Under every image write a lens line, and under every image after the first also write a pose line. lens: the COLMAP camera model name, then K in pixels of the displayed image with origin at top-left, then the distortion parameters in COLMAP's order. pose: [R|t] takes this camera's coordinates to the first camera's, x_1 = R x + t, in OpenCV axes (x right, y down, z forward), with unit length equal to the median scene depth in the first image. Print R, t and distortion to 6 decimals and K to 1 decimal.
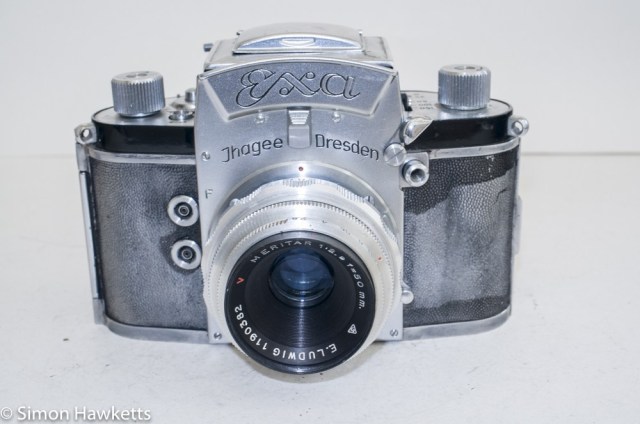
lens RADIAL K [[972.9, 0, 322.1], [0, 972.9, 205.2], [0, 0, 1]] dist [0.004978, 0.000000]
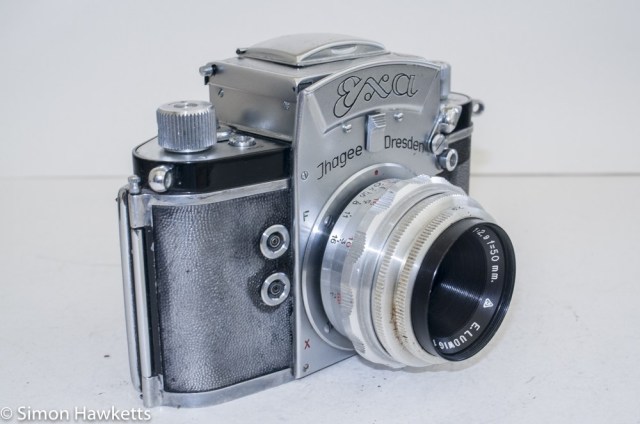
lens RADIAL K [[972.9, 0, 320.4], [0, 972.9, 212.0], [0, 0, 1]] dist [0.004978, 0.000000]
pose [[0.702299, -0.188965, 0.686344, -0.733535], [0.216166, 0.975210, 0.047304, -0.055509], [-0.678268, 0.115142, 0.725737, 0.297615]]
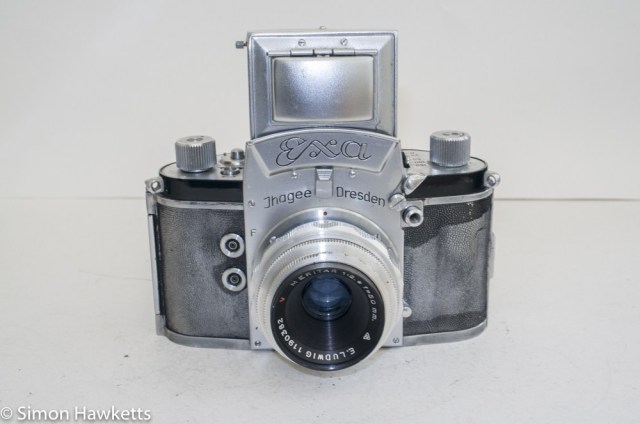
lens RADIAL K [[972.9, 0, 319.4], [0, 972.9, 209.6], [0, 0, 1]] dist [0.004978, 0.000000]
pose [[0.999798, -0.002034, 0.019973, -0.052993], [0.002366, 0.999859, -0.016647, -0.019878], [-0.019936, 0.016691, 0.999662, -0.284380]]
